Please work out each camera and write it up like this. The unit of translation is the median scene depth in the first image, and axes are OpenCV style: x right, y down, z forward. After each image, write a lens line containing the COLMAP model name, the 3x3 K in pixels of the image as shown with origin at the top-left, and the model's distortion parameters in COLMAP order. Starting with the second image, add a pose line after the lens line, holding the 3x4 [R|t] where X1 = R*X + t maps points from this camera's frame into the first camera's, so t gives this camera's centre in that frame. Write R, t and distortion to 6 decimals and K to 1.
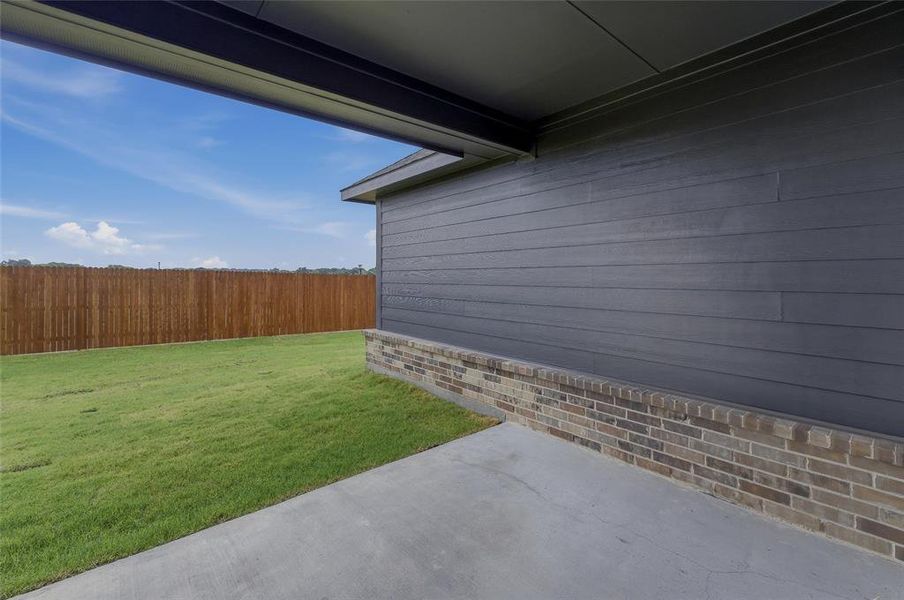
lens RADIAL K [[391.0, 0, 450.0], [0, 391.0, 265.9], [0, 0, 1]] dist [-0.003599, 0.000178]
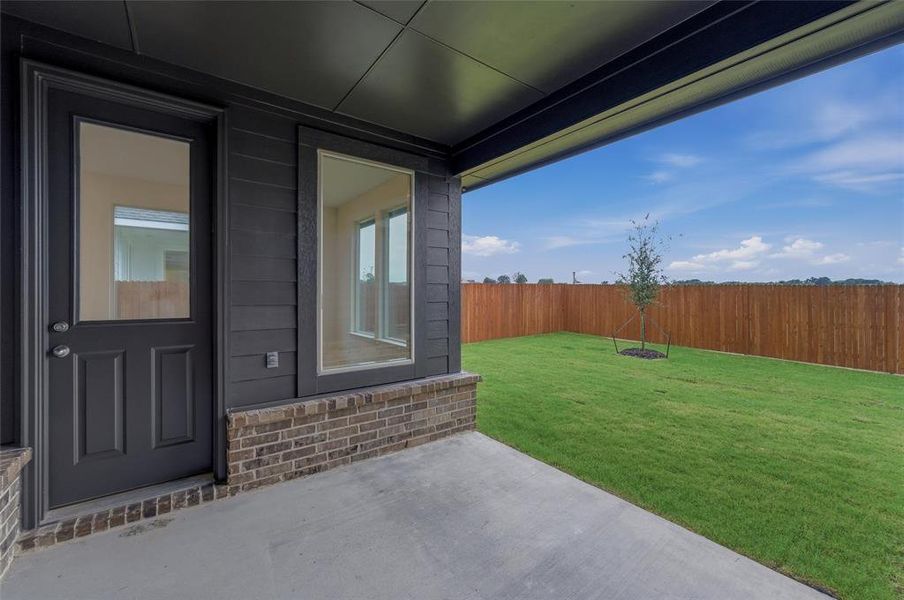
lens RADIAL K [[364.0, 0, 455.3], [0, 364.0, 294.2], [0, 0, 1]] dist [-0.000106, -0.000018]
pose [[-0.053566, 0.006636, -0.998542, 0.432016], [0.025670, 0.999657, 0.005266, 0.010941], [0.998234, -0.025350, -0.053718, 0.424931]]
